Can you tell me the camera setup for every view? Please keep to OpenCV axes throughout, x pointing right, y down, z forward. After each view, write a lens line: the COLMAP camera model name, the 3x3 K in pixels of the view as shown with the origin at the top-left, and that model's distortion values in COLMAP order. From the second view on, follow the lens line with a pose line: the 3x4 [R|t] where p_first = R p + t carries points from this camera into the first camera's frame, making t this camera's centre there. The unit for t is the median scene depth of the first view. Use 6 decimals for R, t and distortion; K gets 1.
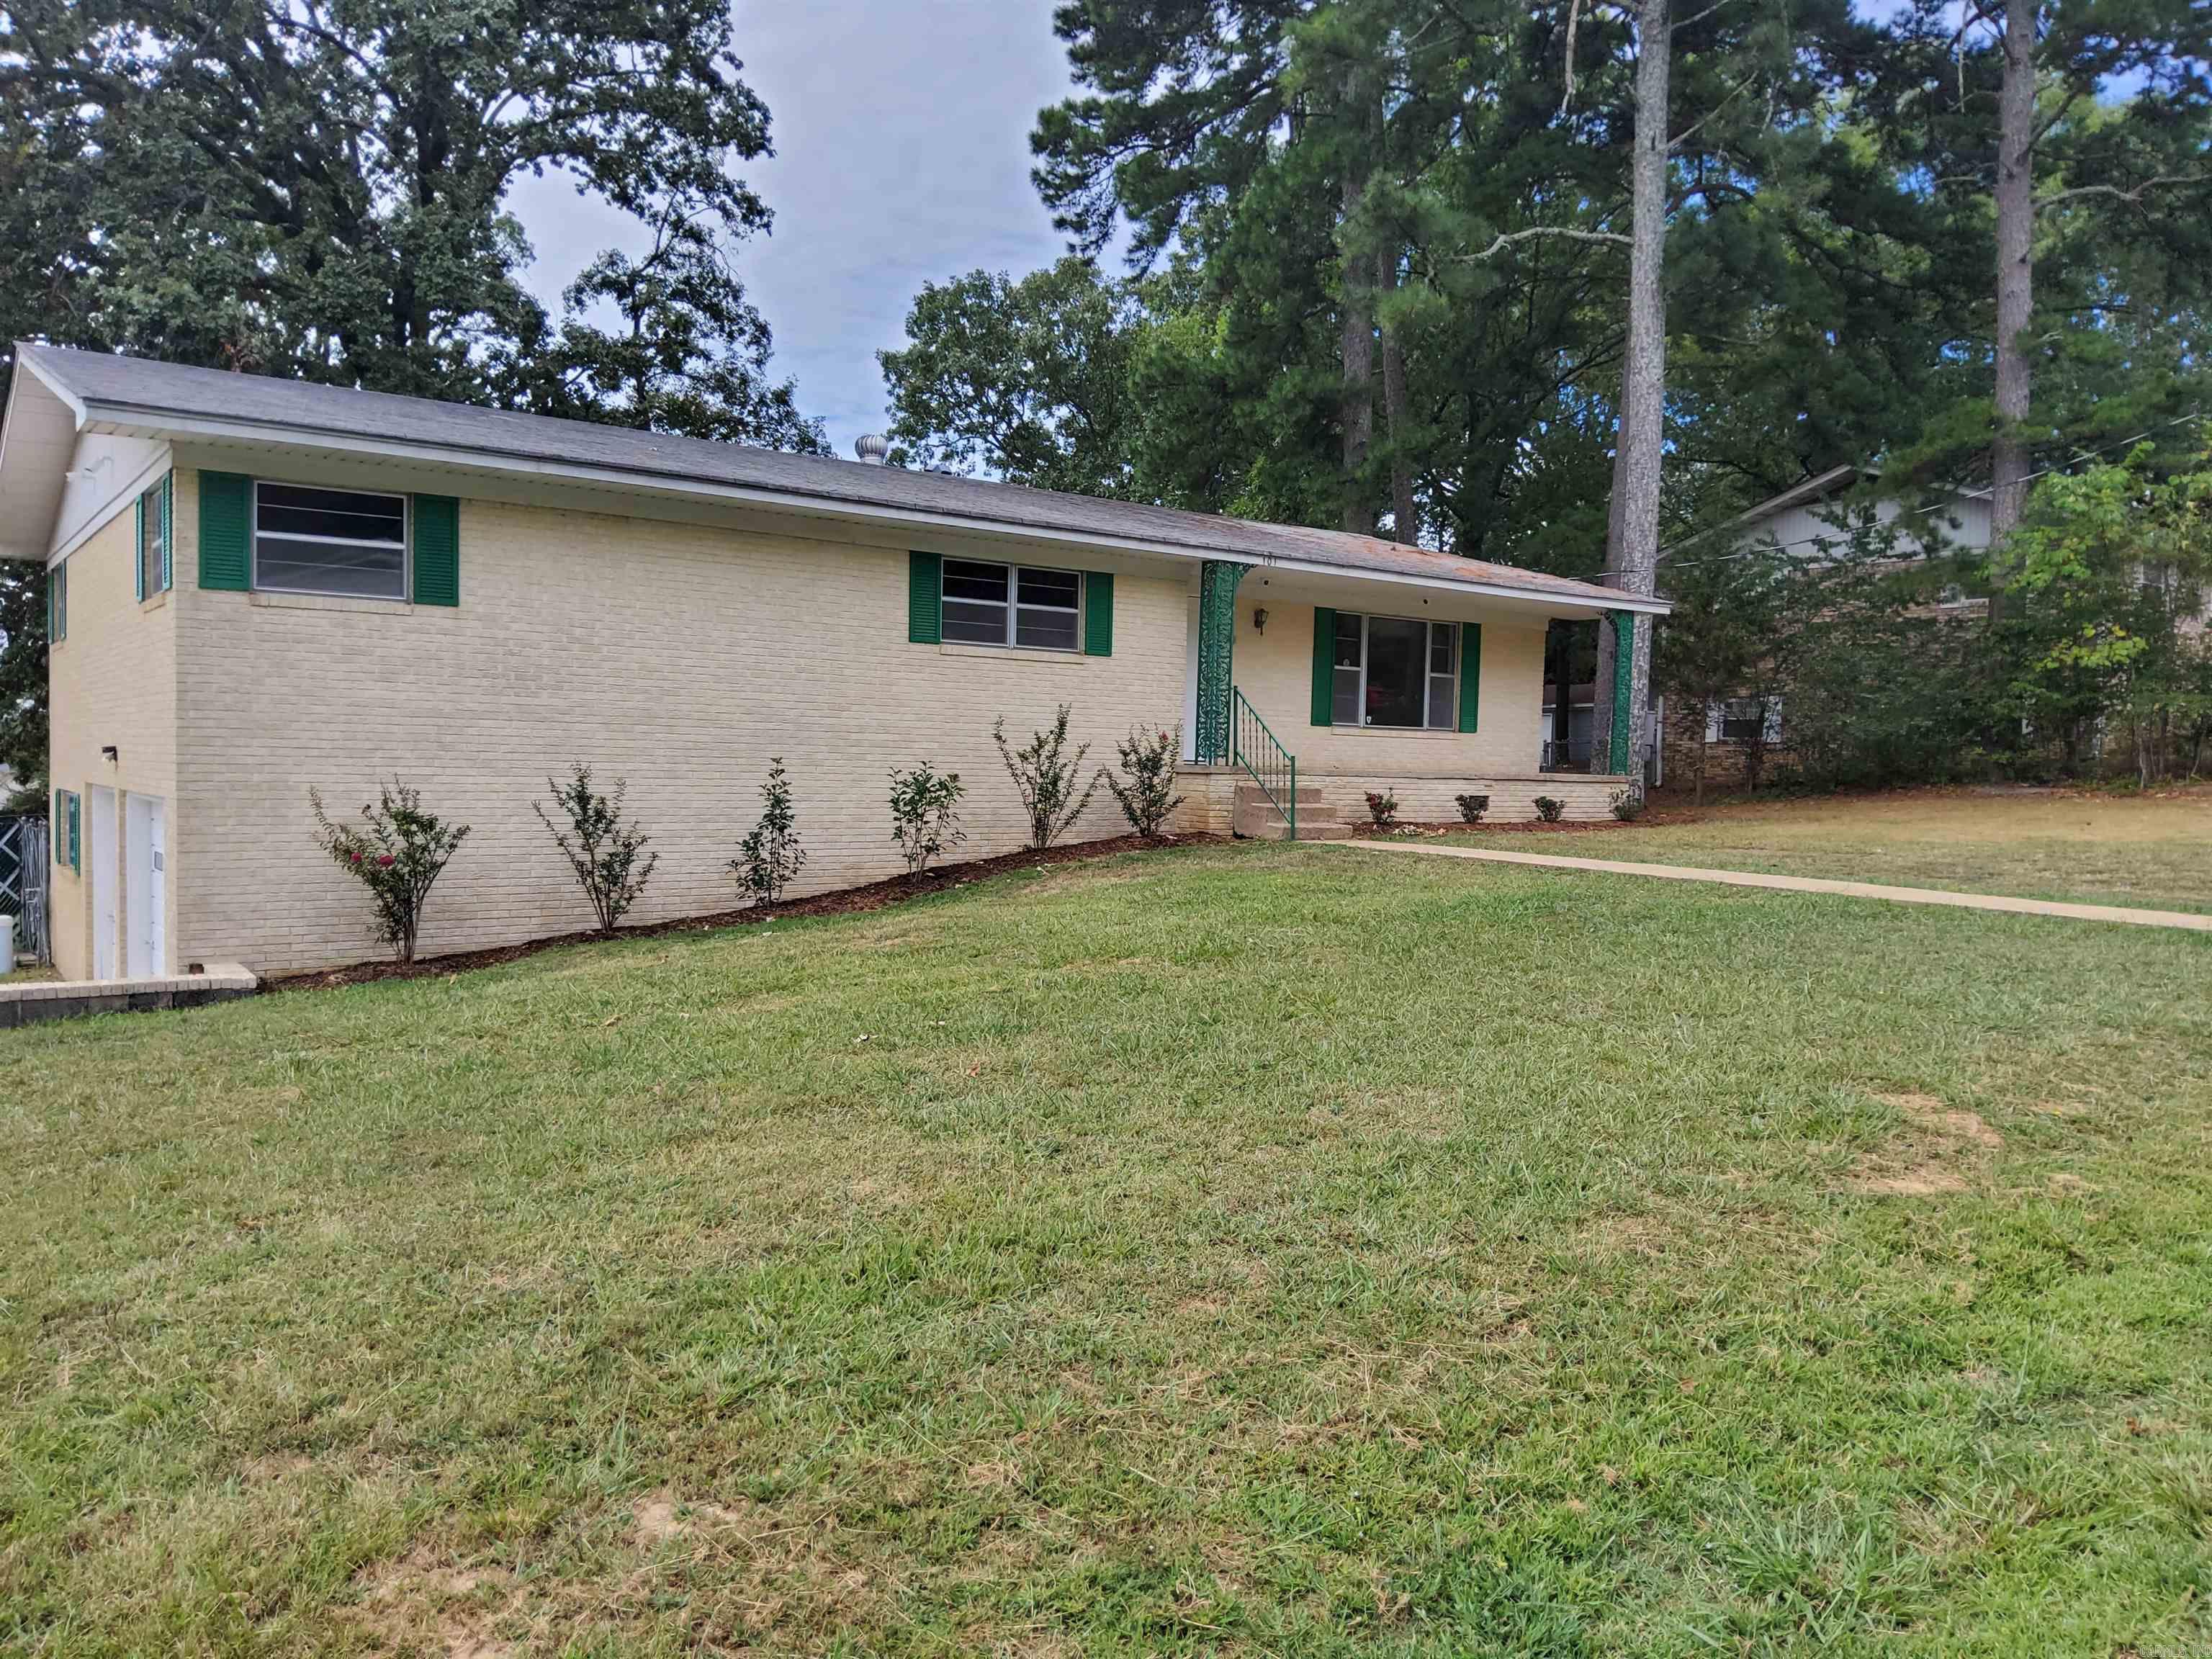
lens RADIAL K [[1692.5, 0, 1109.1], [0, 1692.5, 826.9], [0, 0, 1]] dist [0.047686, -0.065935]
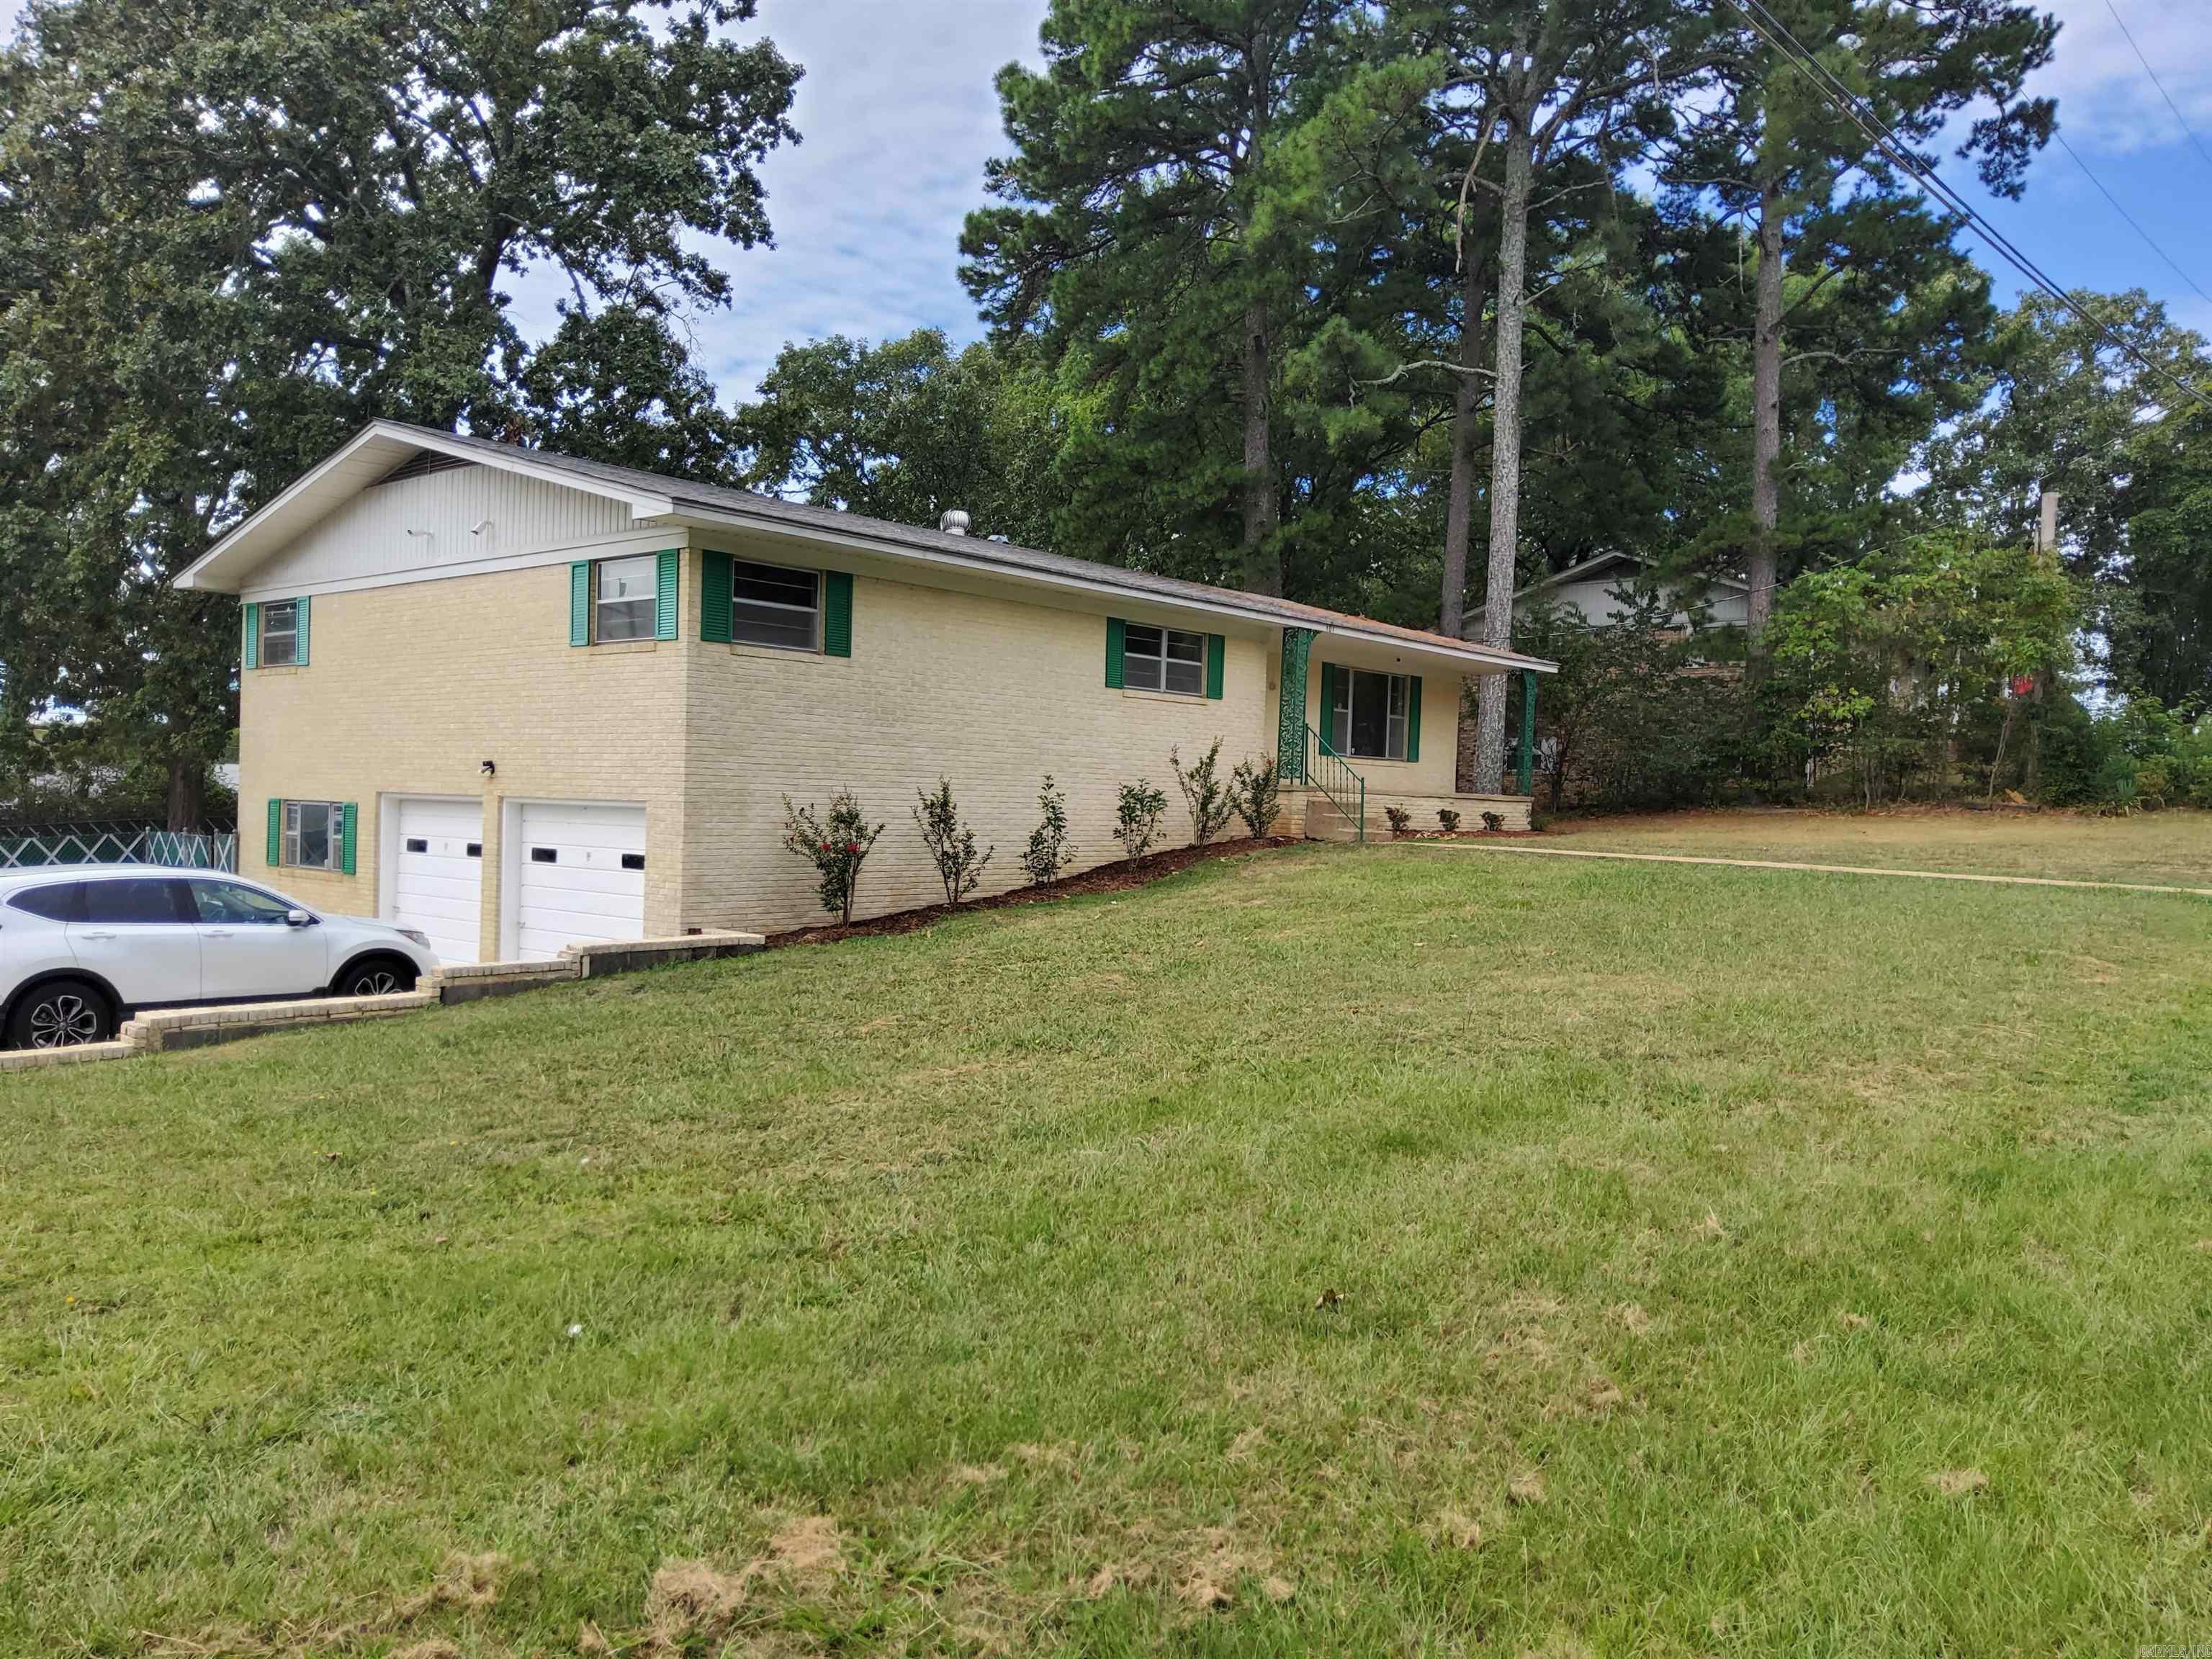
lens RADIAL K [[1692.5, 0, 1098.1], [0, 1692.5, 833.2], [0, 0, 1]] dist [0.047686, -0.065935]
pose [[0.977427, 0.000823, 0.211273, -0.311149], [0.002209, 0.999898, -0.014116, 0.016375], [-0.211263, 0.014264, 0.977325, -0.206413]]
